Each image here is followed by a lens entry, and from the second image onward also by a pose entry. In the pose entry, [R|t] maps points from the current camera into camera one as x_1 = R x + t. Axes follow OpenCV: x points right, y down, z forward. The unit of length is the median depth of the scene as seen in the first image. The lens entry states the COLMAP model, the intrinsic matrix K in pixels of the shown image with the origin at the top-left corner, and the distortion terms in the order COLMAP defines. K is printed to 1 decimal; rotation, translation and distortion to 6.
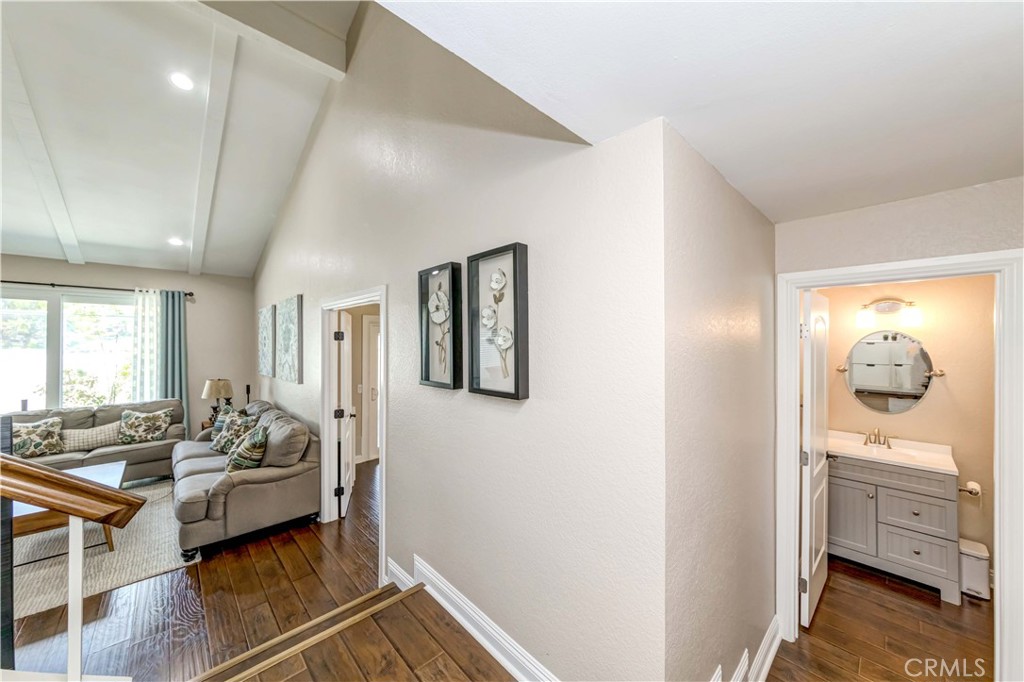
lens RADIAL K [[369.8, 0, 510.2], [0, 369.8, 342.2], [0, 0, 1]] dist [0.002539, -0.006883]
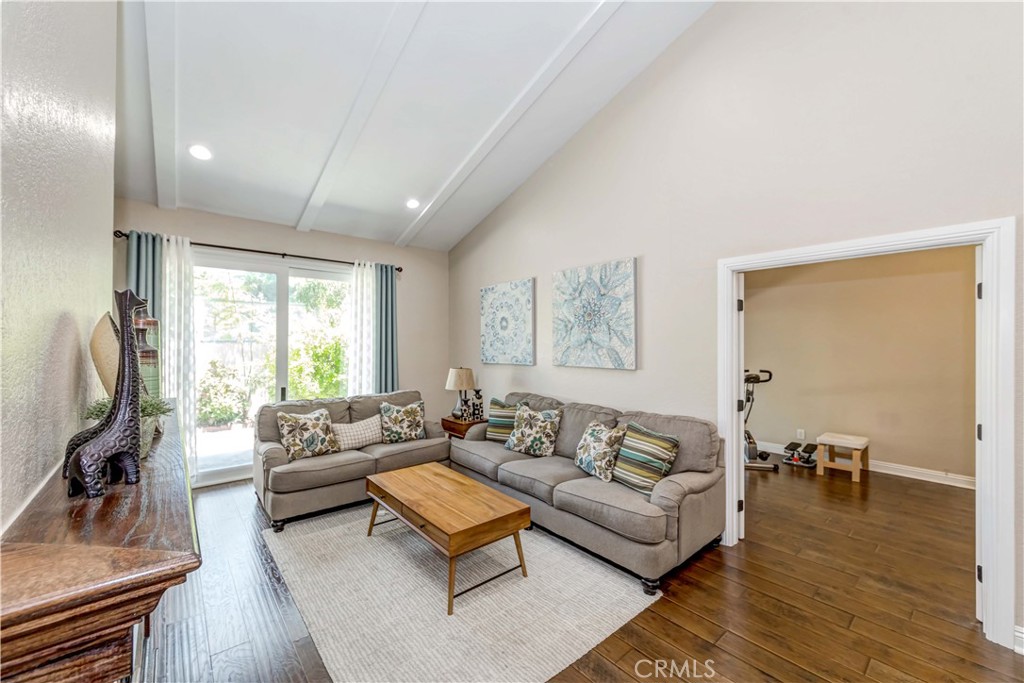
lens RADIAL K [[420.5, 0, 503.1], [0, 420.5, 340.2], [0, 0, 1]] dist [0.005952, -0.002060]
pose [[0.996378, 0.000919, -0.085028, -0.710594], [-0.001901, 0.999932, -0.011478, 0.056489], [0.085012, 0.011598, 0.996312, 0.072026]]
